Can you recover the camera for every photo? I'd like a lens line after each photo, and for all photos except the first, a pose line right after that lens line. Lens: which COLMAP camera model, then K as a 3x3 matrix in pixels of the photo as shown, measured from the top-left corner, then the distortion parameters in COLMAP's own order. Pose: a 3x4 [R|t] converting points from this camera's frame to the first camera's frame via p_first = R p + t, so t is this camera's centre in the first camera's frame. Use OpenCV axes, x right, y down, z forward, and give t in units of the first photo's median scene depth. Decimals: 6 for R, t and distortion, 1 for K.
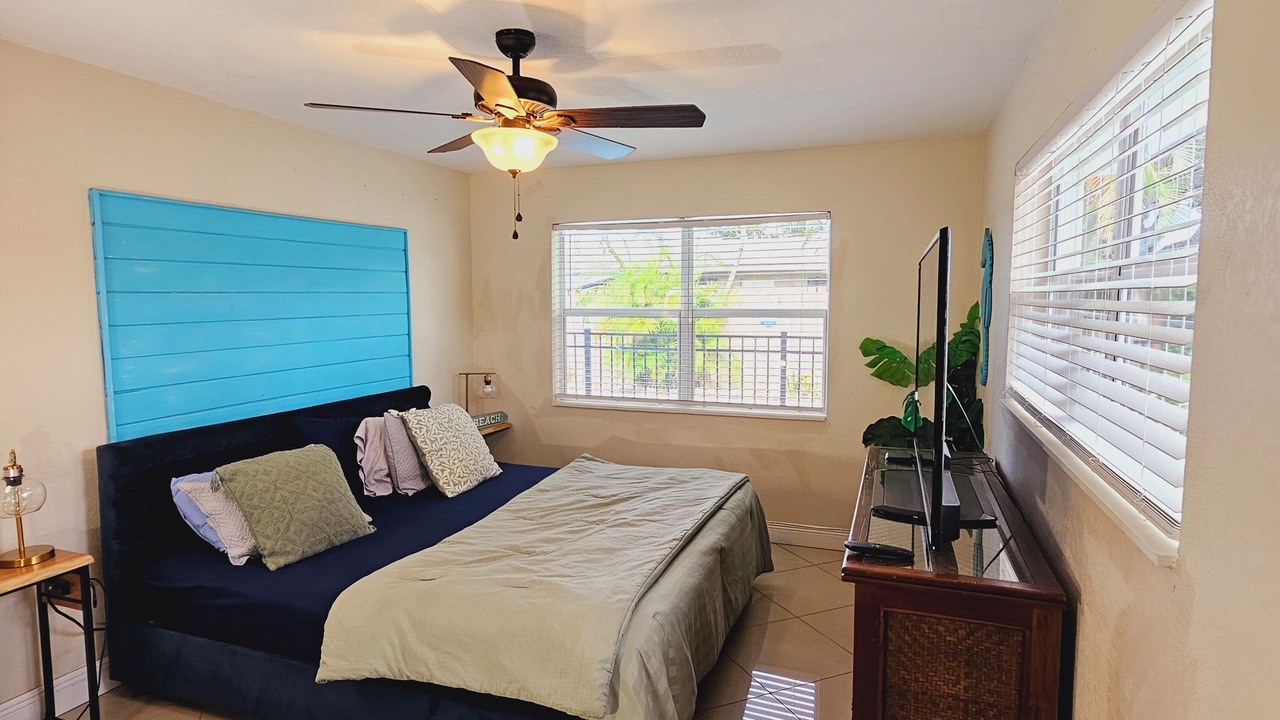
lens RADIAL K [[700.2, 0, 639.8], [0, 700.2, 357.7], [0, 0, 1]] dist [-0.010851, -0.000300]
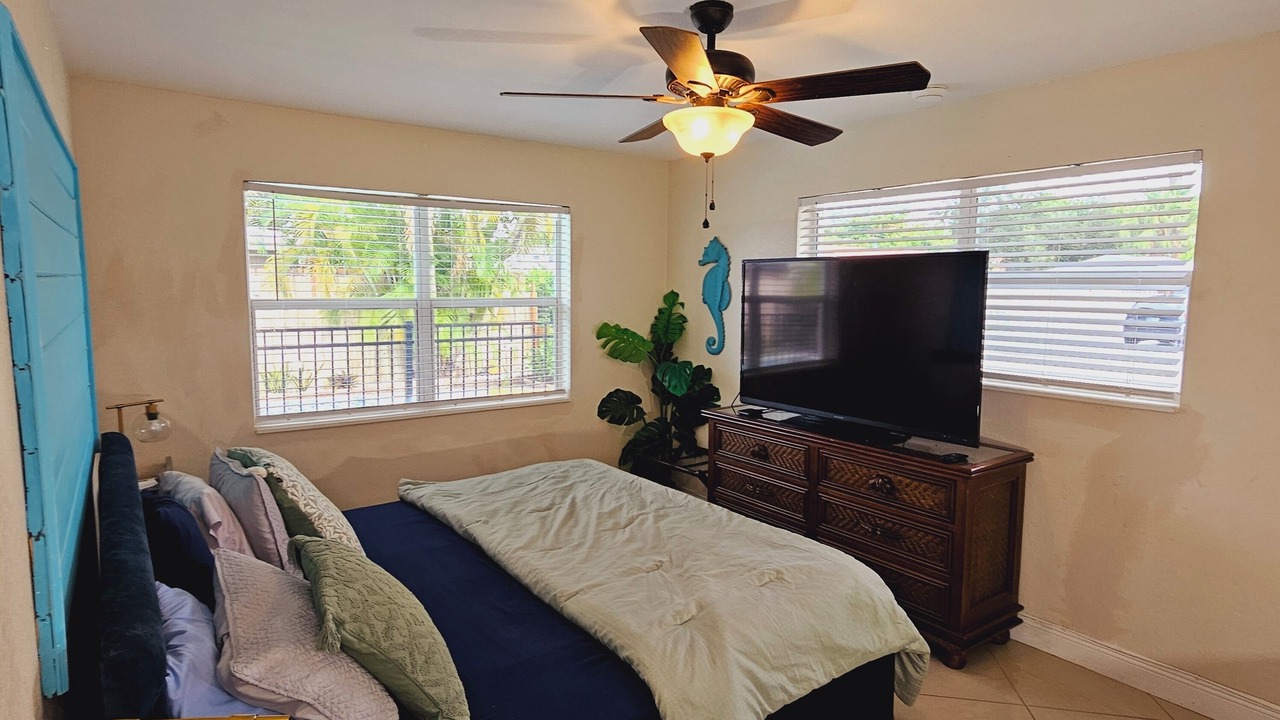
lens RADIAL K [[700.2, 0, 620.5], [0, 700.2, 358.7], [0, 0, 1]] dist [-0.010851, -0.000300]
pose [[0.557873, -0.079975, 0.826064, -0.659256], [0.060139, 0.996625, 0.055873, -0.035173], [-0.827744, 0.018509, 0.560800, 0.371205]]
